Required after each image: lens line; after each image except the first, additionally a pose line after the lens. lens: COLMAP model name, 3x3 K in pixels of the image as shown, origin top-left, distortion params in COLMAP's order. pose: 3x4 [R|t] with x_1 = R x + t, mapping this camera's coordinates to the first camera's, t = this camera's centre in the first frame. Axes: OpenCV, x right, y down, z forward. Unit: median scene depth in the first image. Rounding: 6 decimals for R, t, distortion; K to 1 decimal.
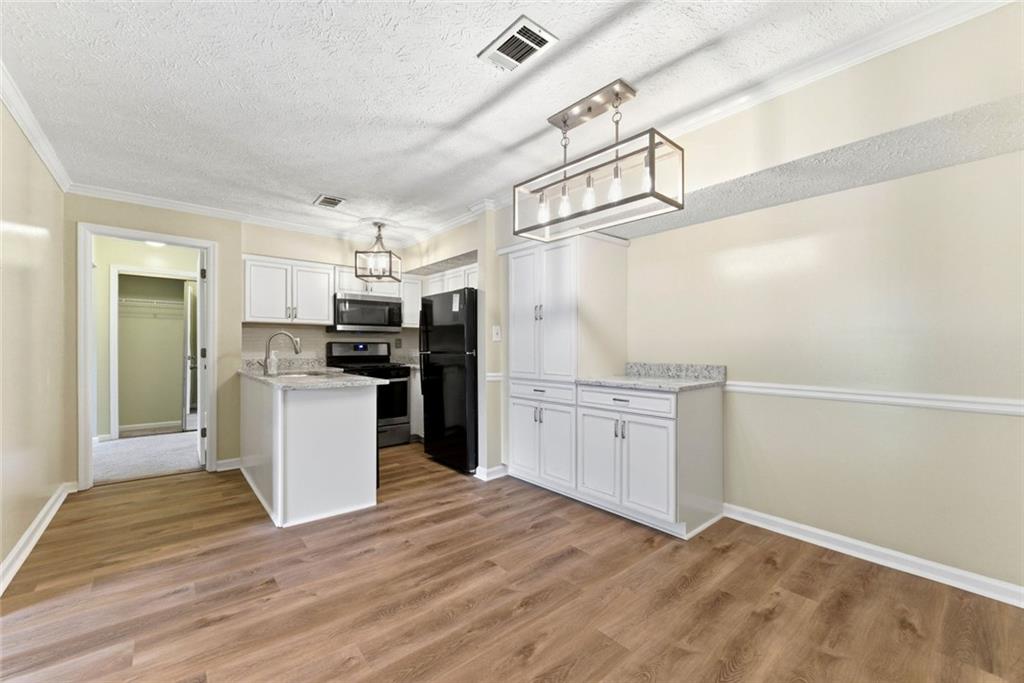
lens RADIAL K [[417.0, 0, 512.6], [0, 417.0, 345.0], [0, 0, 1]] dist [-0.001951, 0.000399]
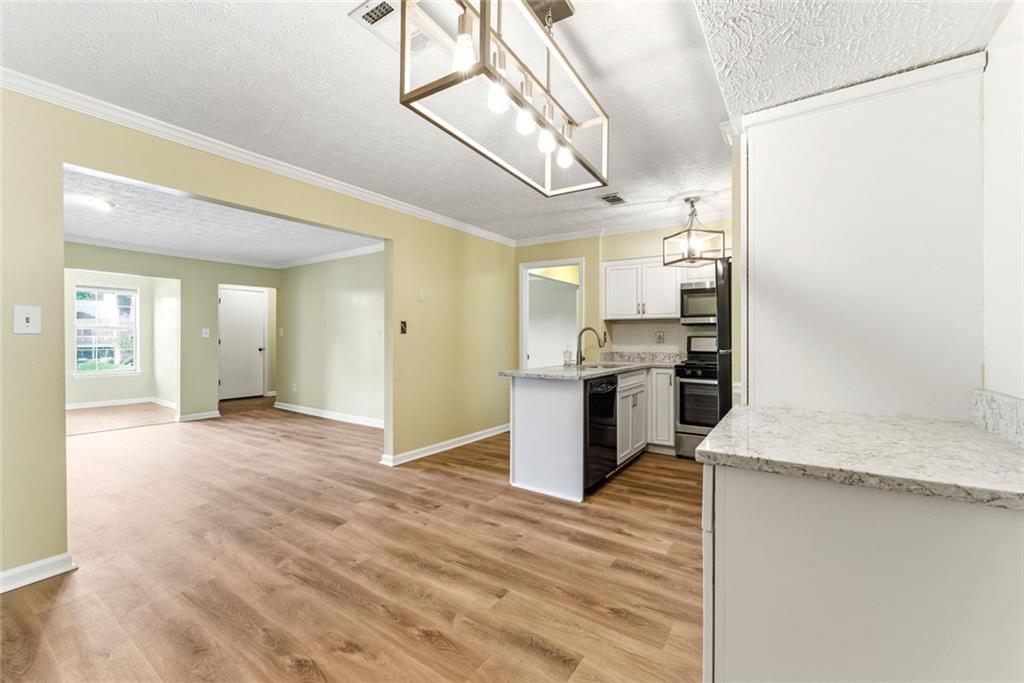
lens RADIAL K [[417.0, 0, 513.5], [0, 417.0, 339.6], [0, 0, 1]] dist [-0.001951, 0.000399]
pose [[0.272726, 0.003546, -0.962085, 0.555071], [0.000077, 0.999993, 0.003707, -0.004379], [0.962092, -0.001085, 0.272723, 0.557861]]
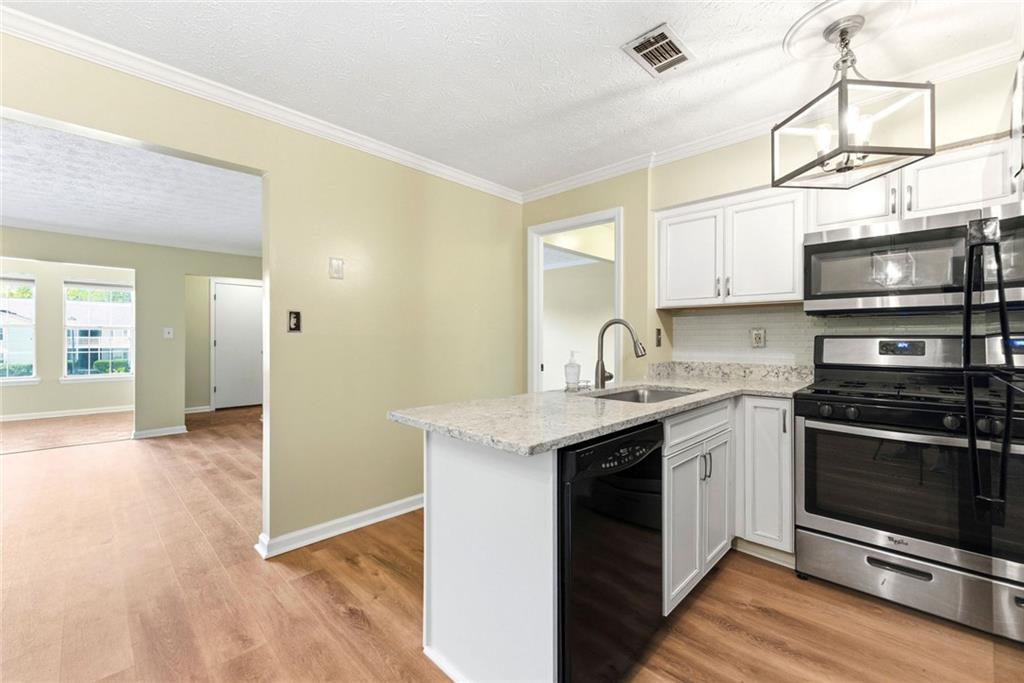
lens RADIAL K [[417.0, 0, 513.7], [0, 417.0, 340.7], [0, 0, 1]] dist [-0.001951, 0.000399]
pose [[0.102177, 0.002800, -0.994762, 0.042652], [-0.000798, 0.999996, 0.002733, -0.003468], [0.994766, 0.000514, 0.102178, 0.895684]]
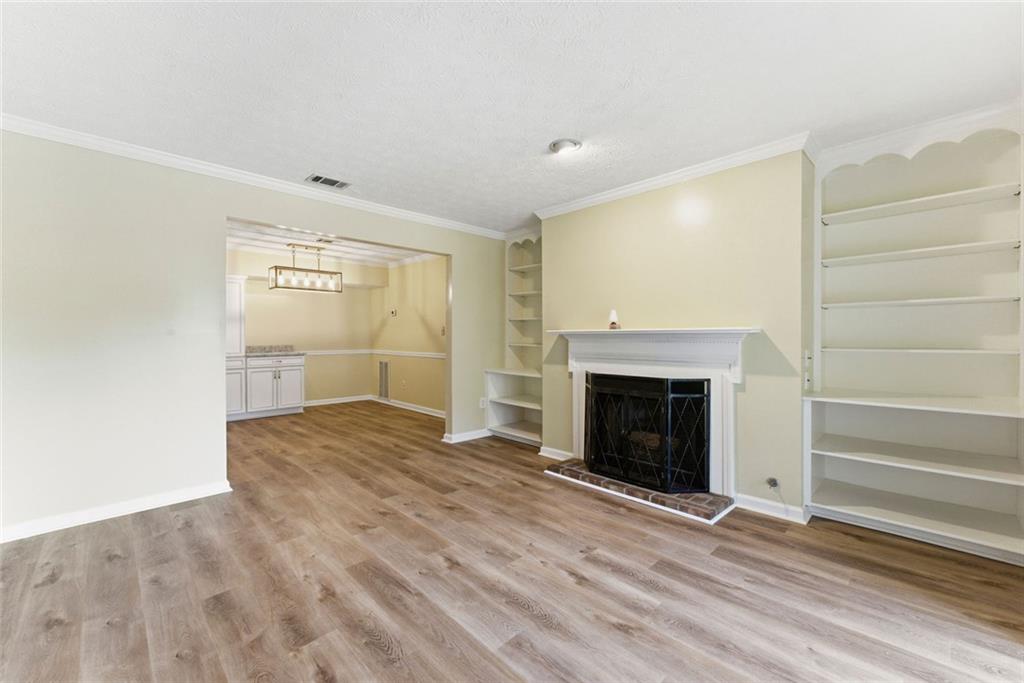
lens RADIAL K [[417.0, 0, 512.7], [0, 417.0, 338.2], [0, 0, 1]] dist [-0.001951, 0.000399]
pose [[-0.069779, -0.005011, 0.997550, -1.785344], [0.001361, 0.999986, 0.005118, -0.001995], [-0.997562, 0.001715, -0.069772, -0.090592]]
